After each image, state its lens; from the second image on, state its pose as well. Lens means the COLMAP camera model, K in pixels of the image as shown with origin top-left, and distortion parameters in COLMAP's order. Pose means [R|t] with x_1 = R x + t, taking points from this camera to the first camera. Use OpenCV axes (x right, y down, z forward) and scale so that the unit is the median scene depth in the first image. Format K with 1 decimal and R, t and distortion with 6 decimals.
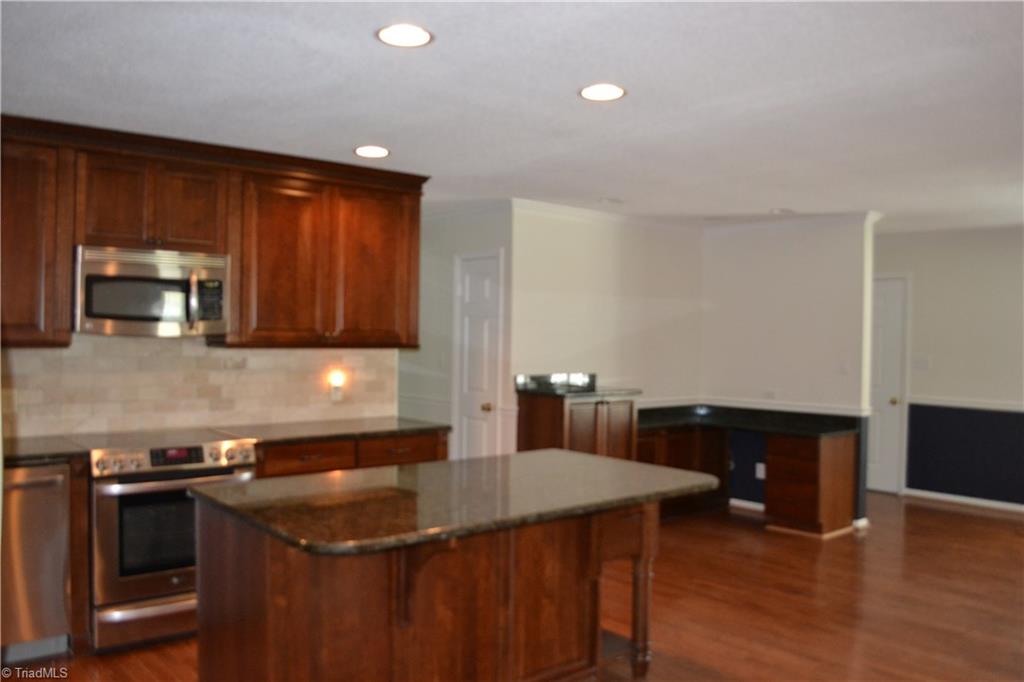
lens RADIAL K [[839.6, 0, 505.8], [0, 839.6, 346.4], [0, 0, 1]] dist [-0.073935, -0.001479]
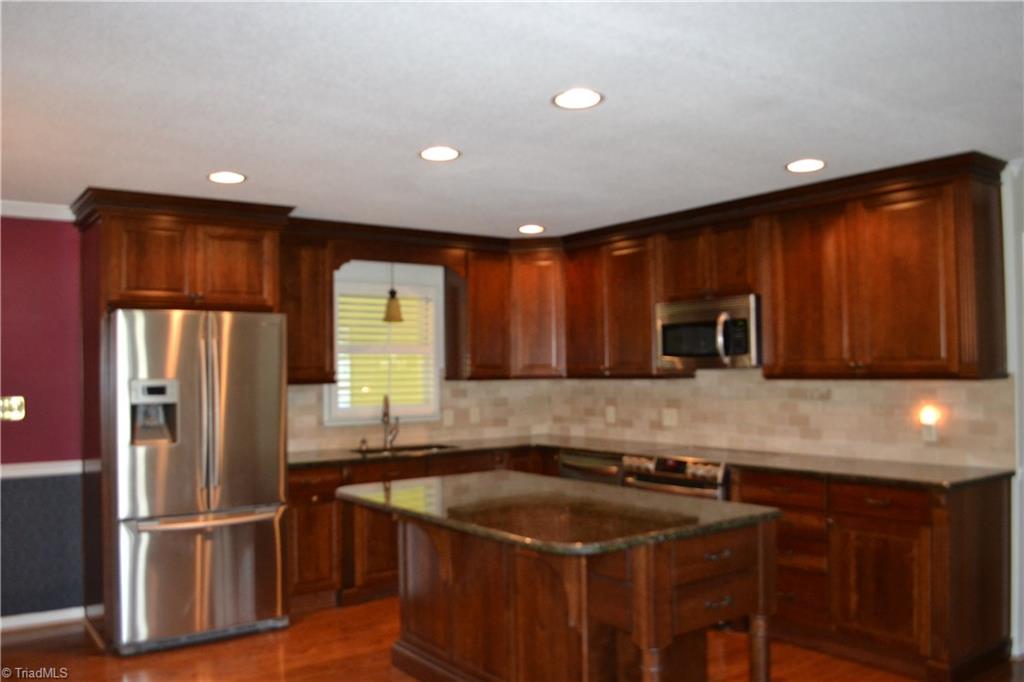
lens RADIAL K [[839.6, 0, 505.8], [0, 839.6, 346.4], [0, 0, 1]] dist [-0.073935, -0.001479]
pose [[-0.064194, -0.038077, -0.997211, 0.720918], [0.001732, 0.999266, -0.038267, -0.000166], [0.997936, -0.004184, -0.064081, 0.681903]]
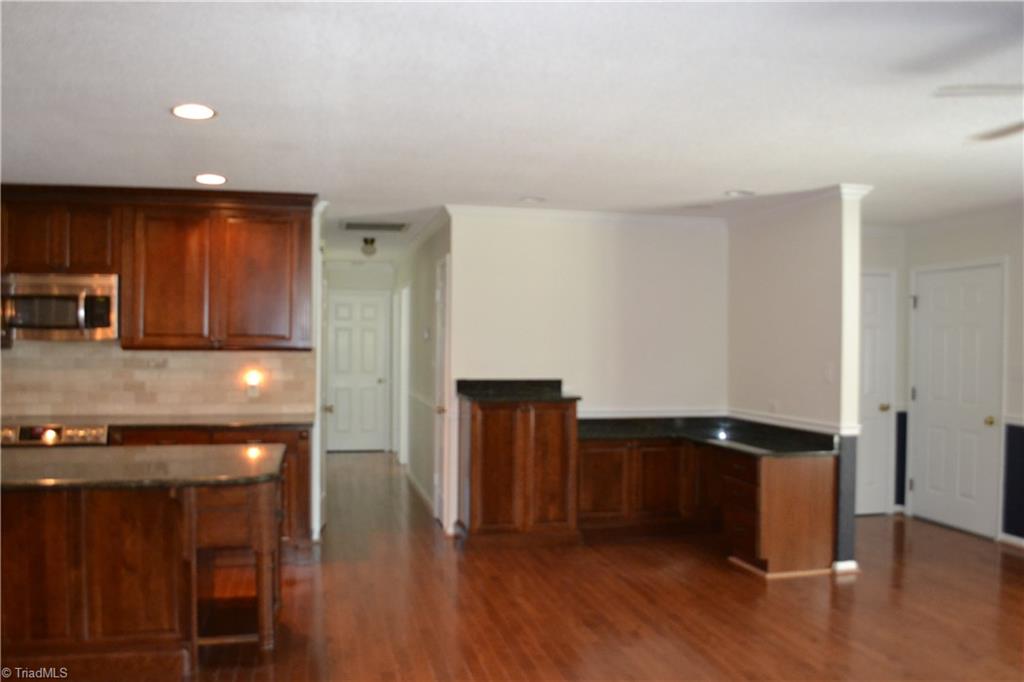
lens RADIAL K [[839.6, 0, 505.8], [0, 839.6, 346.4], [0, 0, 1]] dist [-0.073935, -0.001479]
pose [[0.891762, -0.001732, -0.452502, 0.674914], [-0.002334, 0.999962, -0.008427, 0.004637], [0.452499, 0.008571, 0.891724, 0.155291]]
